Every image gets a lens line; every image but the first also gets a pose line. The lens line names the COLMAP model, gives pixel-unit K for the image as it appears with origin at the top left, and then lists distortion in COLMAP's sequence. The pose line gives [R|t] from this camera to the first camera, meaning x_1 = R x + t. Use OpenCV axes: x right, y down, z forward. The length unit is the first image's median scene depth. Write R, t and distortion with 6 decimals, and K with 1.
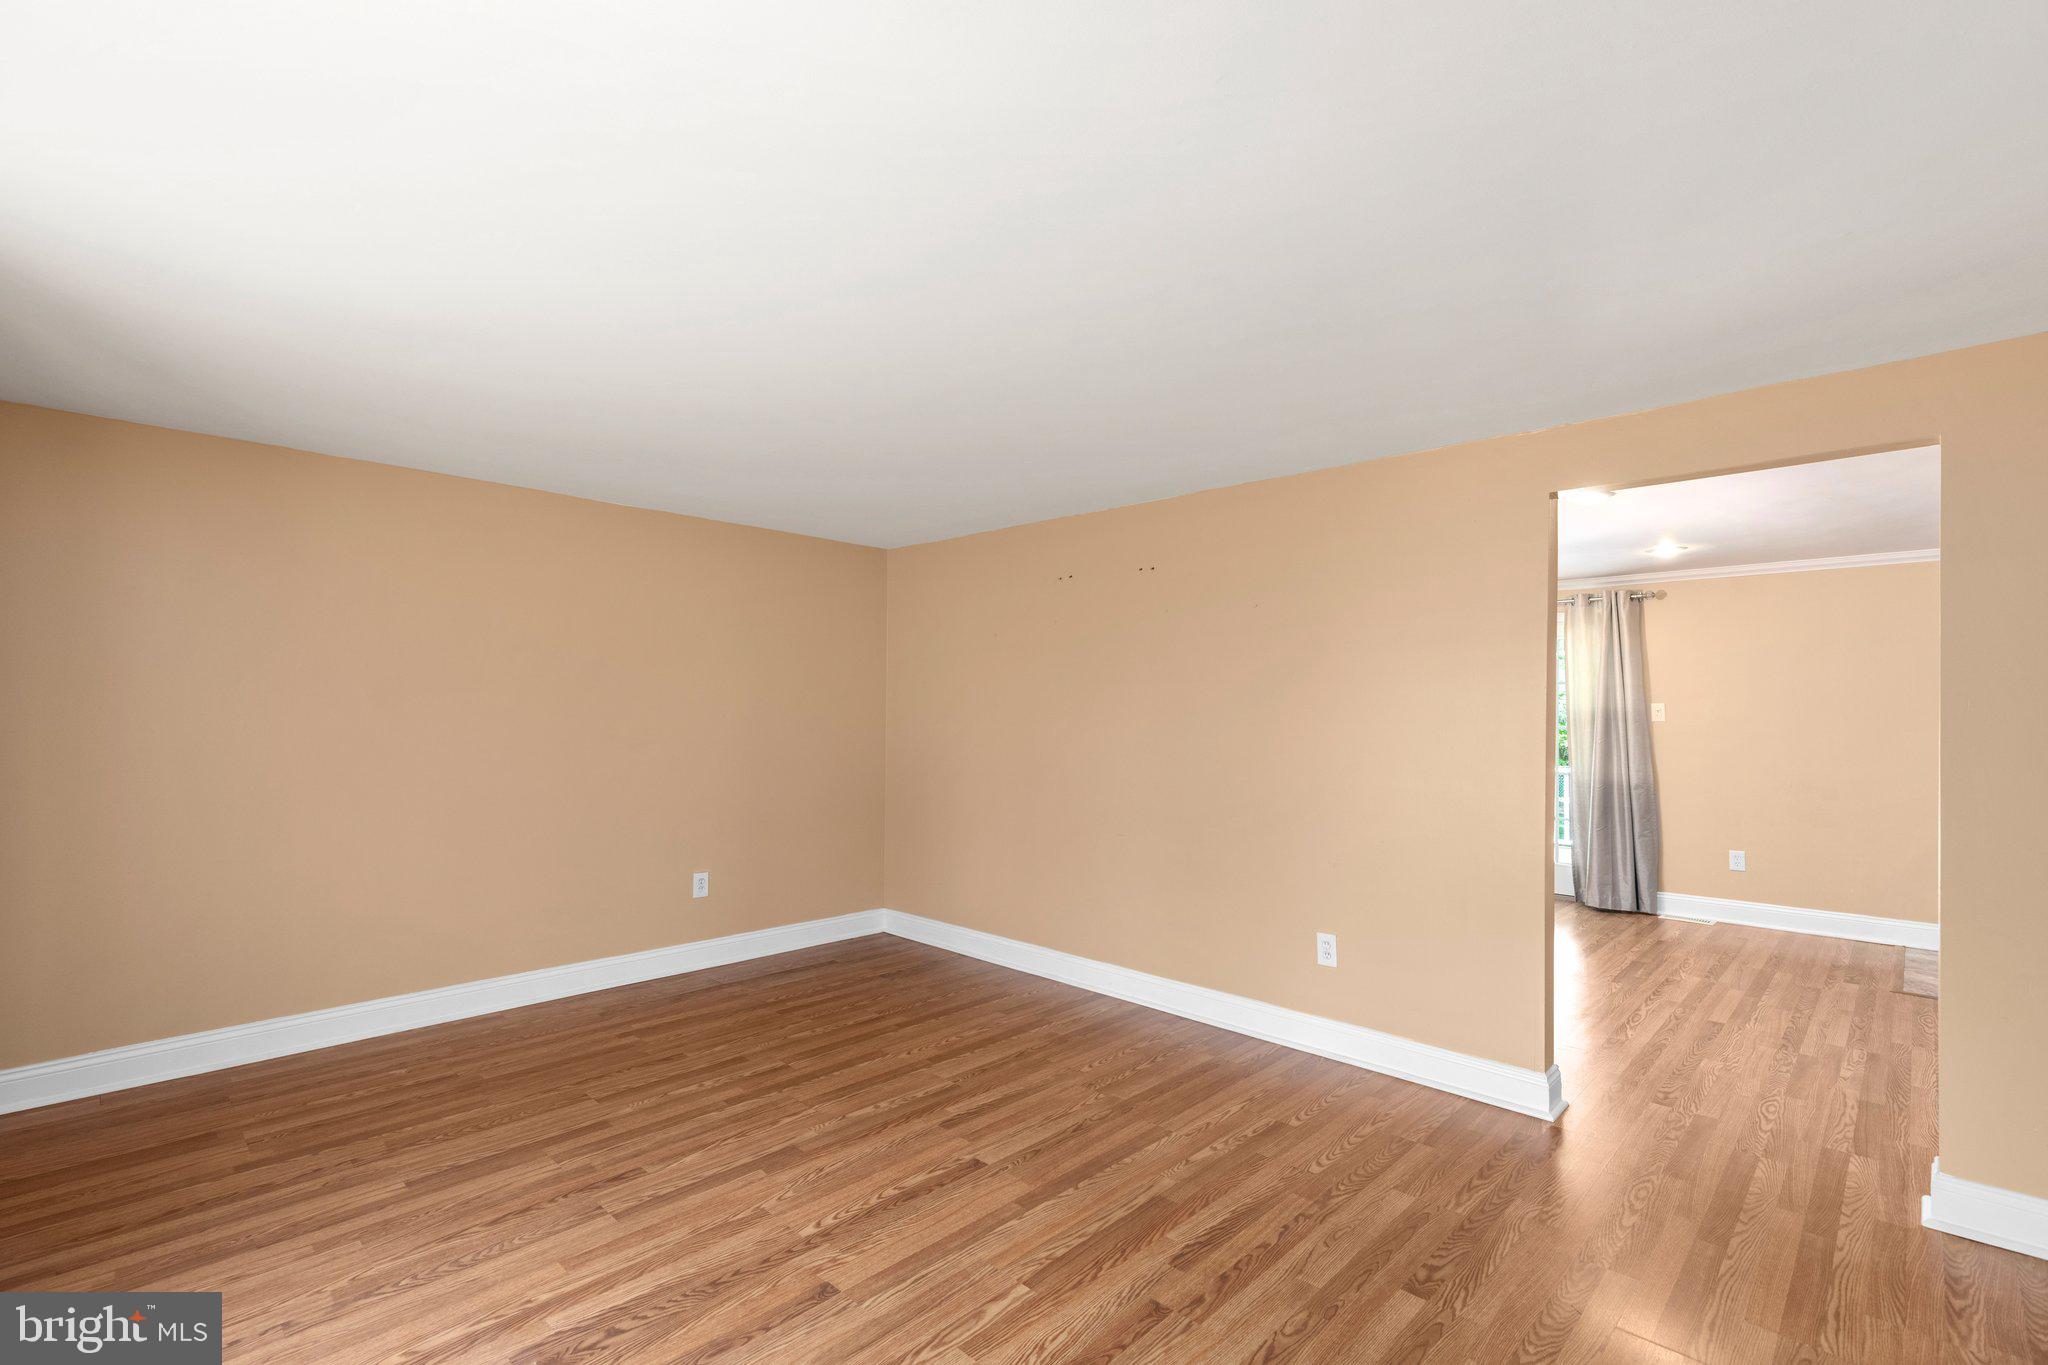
lens RADIAL K [[925.3, 0, 1026.1], [0, 925.3, 703.8], [0, 0, 1]] dist [0.008629, -0.000787]
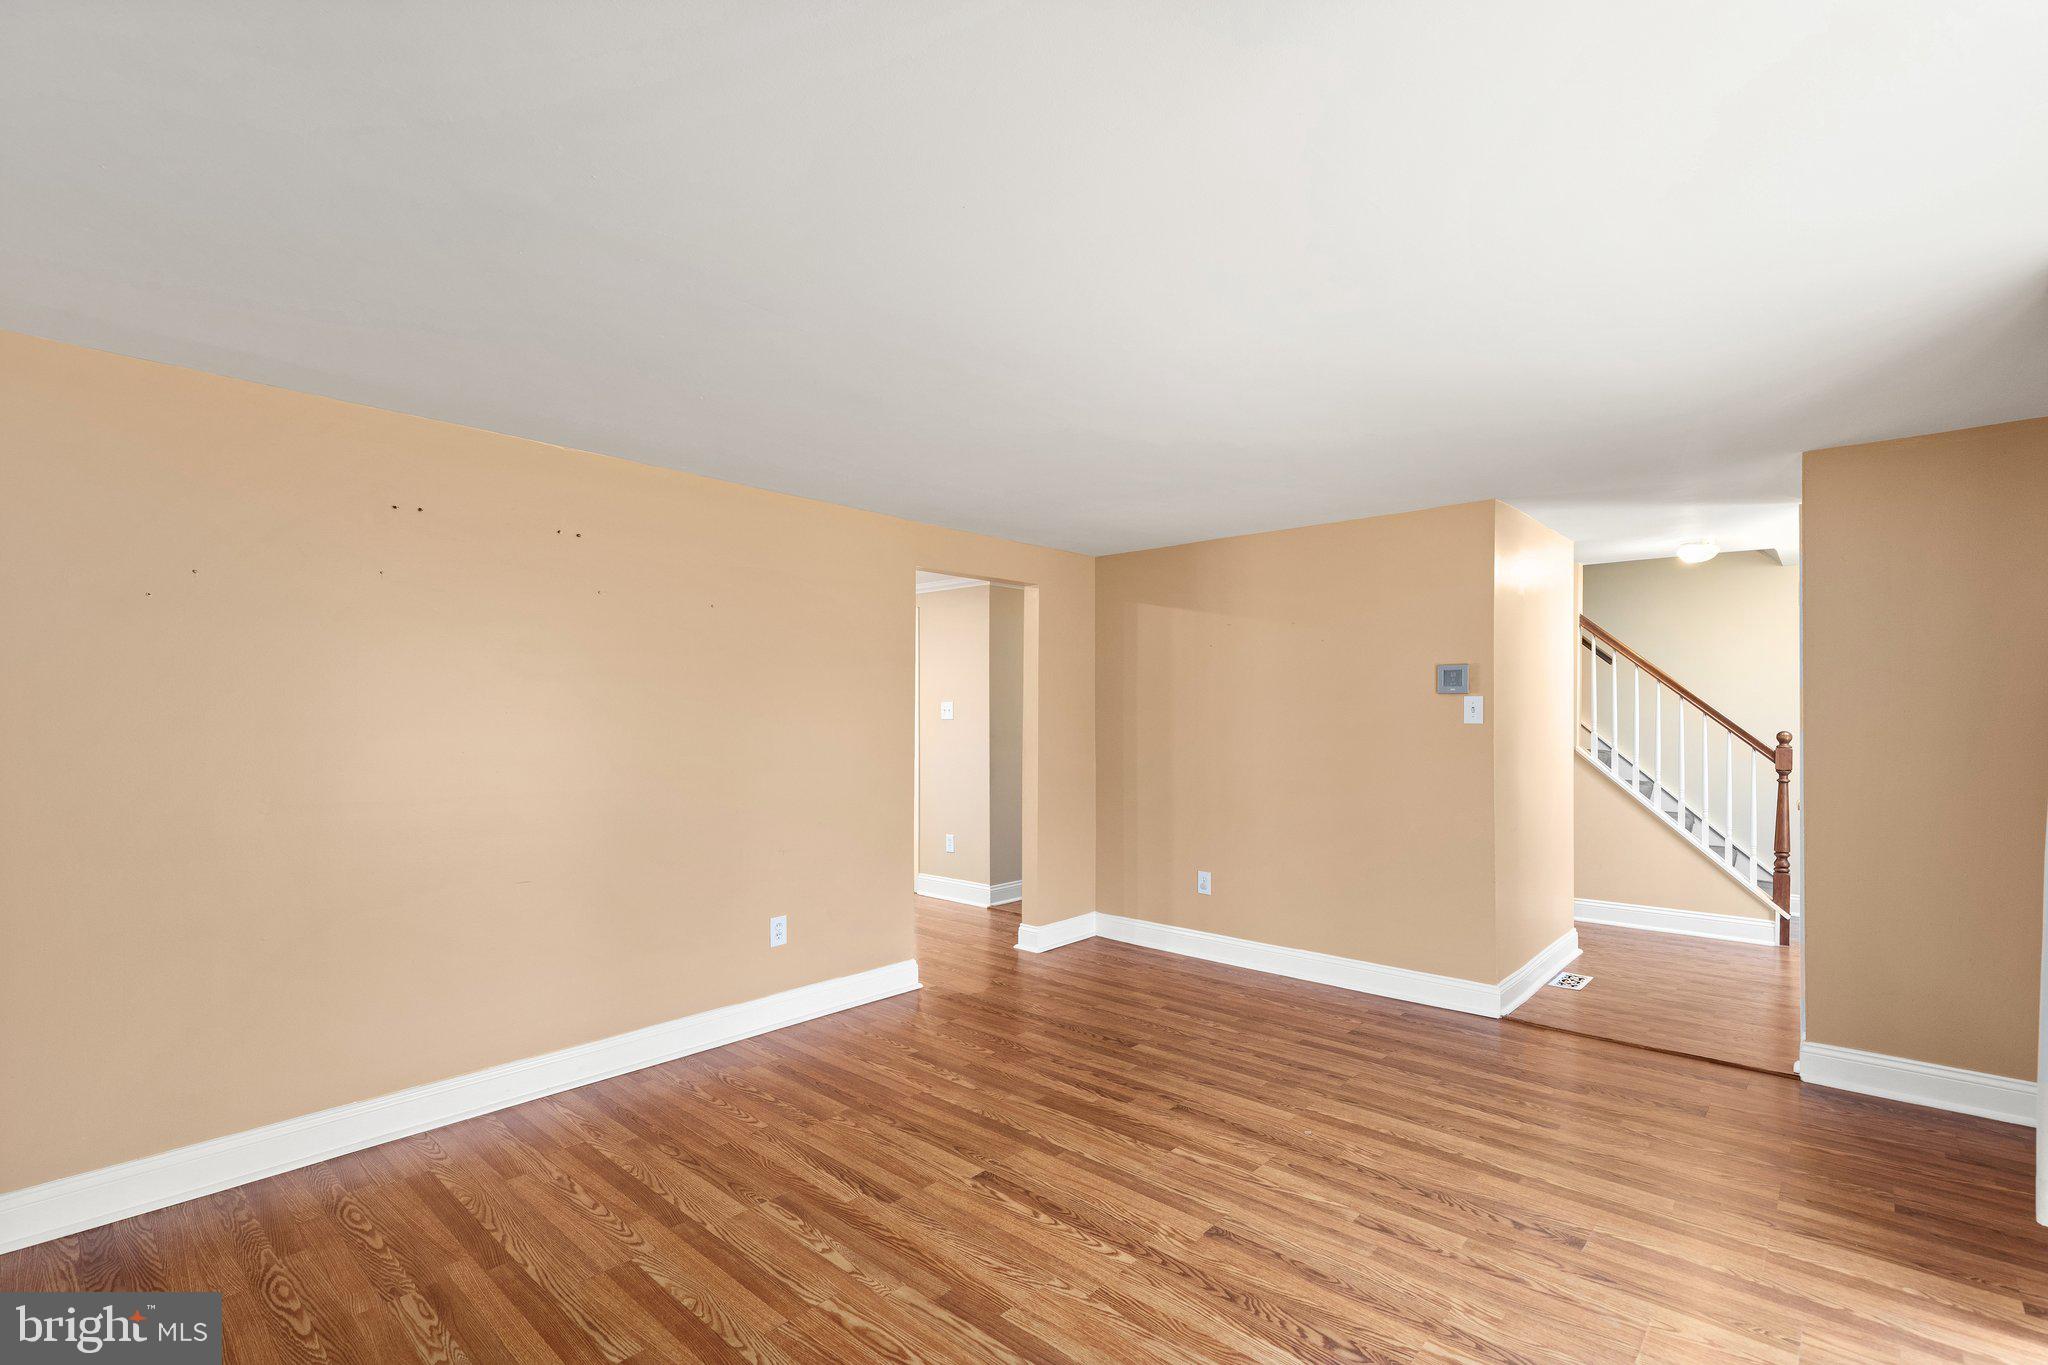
lens RADIAL K [[941.2, 0, 1015.7], [0, 941.2, 729.9], [0, 0, 1]] dist [0.010982, -0.000392]
pose [[-0.031067, -0.026700, 0.999161, -1.010125], [-0.007535, 0.999621, 0.026478, -0.003572], [-0.999489, -0.006707, -0.031256, 0.971260]]
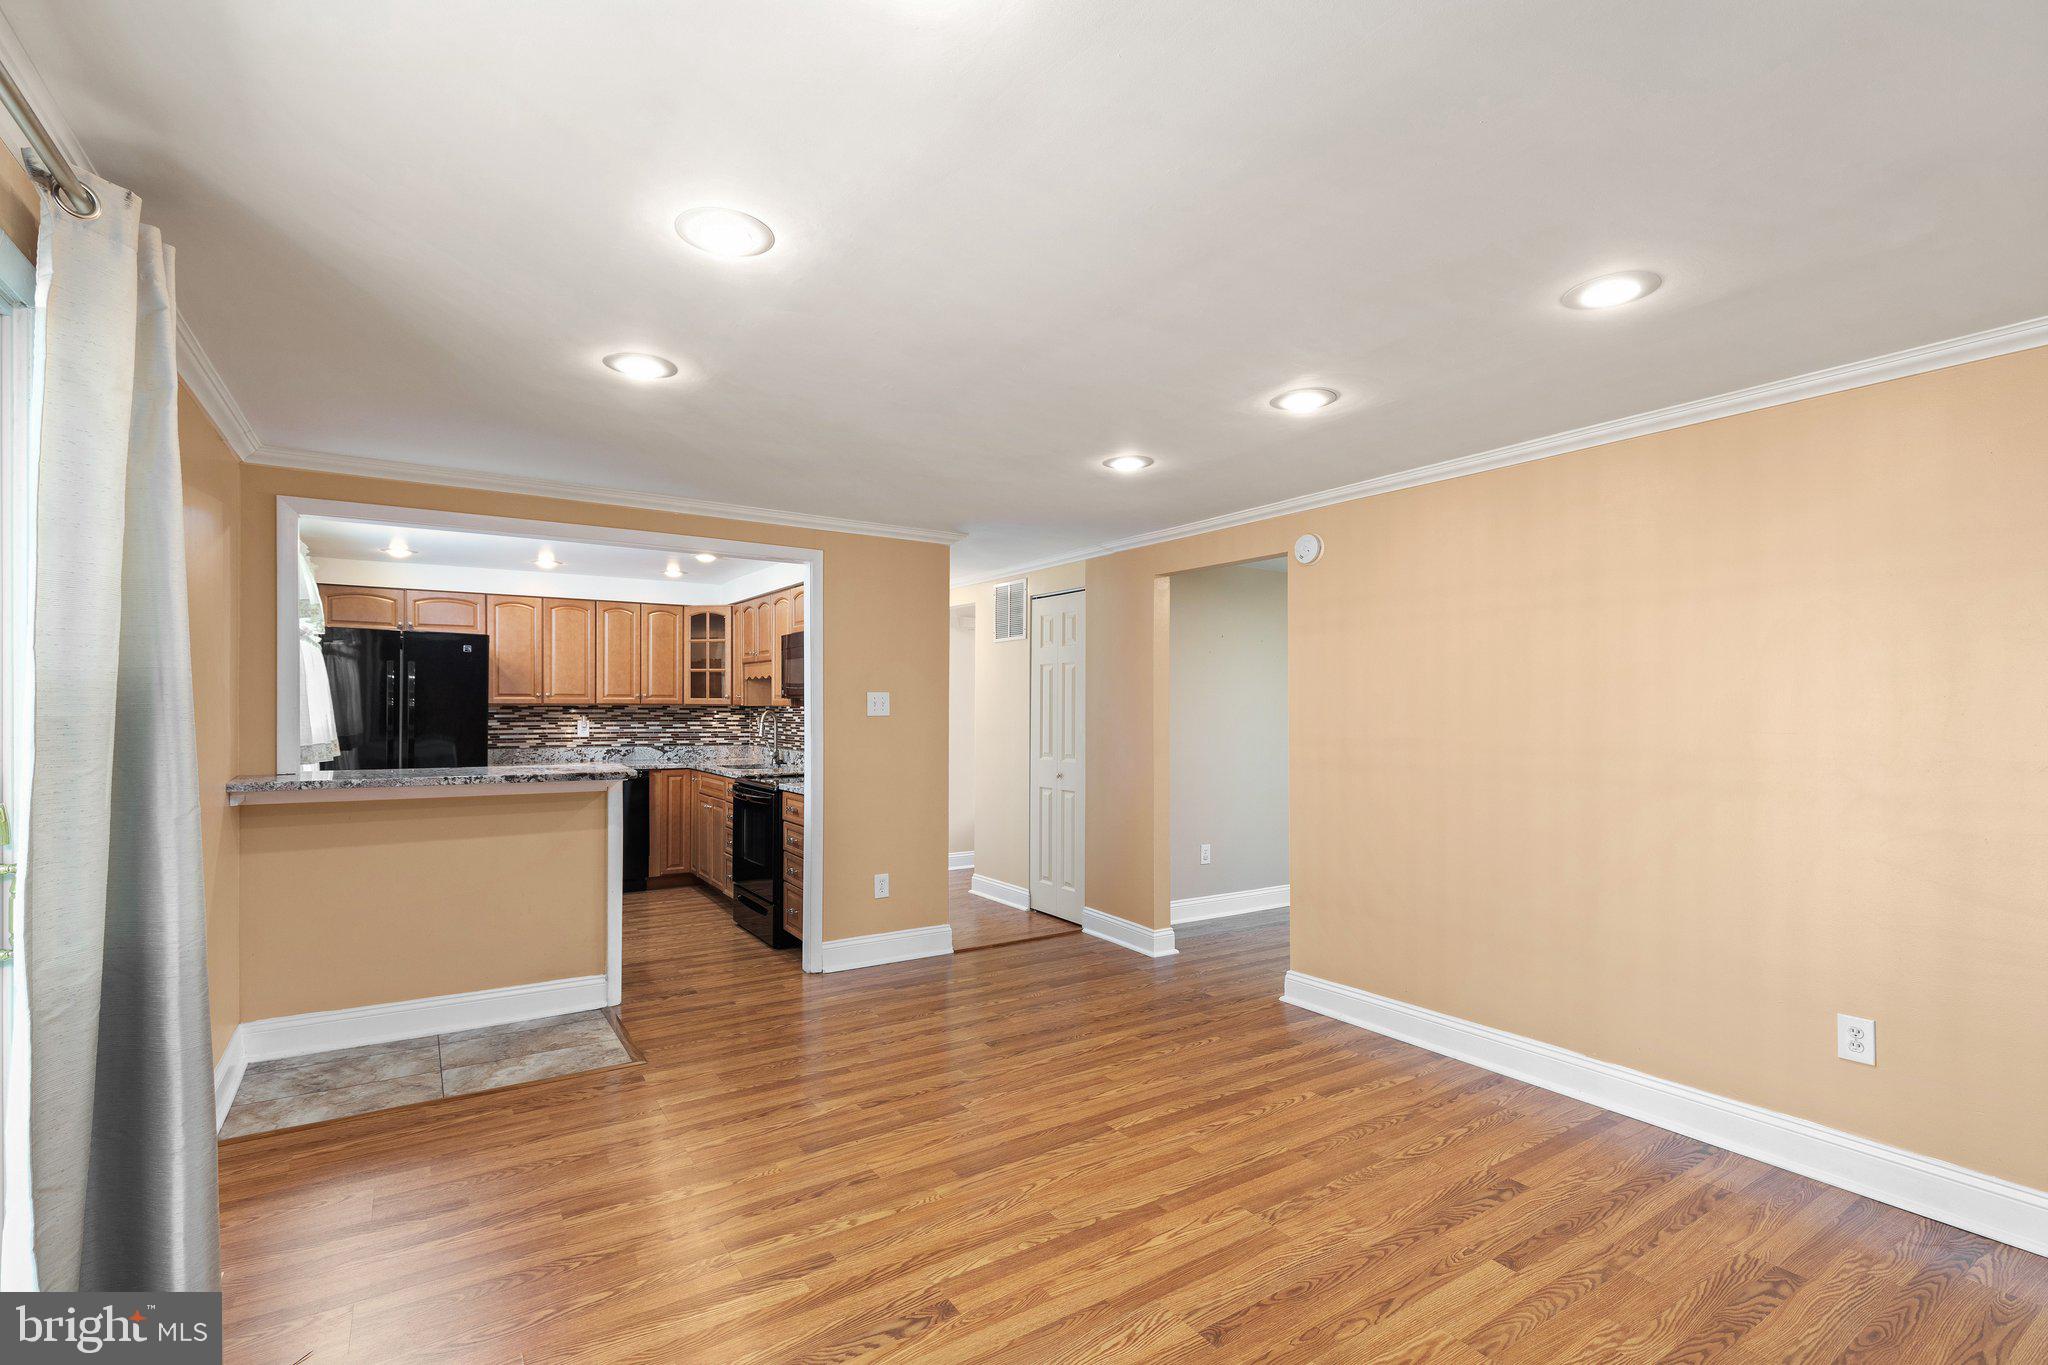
lens RADIAL K [[925.3, 0, 1026.1], [0, 925.3, 703.8], [0, 0, 1]] dist [0.008629, -0.000787]
pose [[-0.974145, -0.017031, 0.225281, 0.033855], [-0.019438, 0.999775, -0.008469, 0.000966], [-0.225086, -0.012629, -0.974257, 0.125499]]
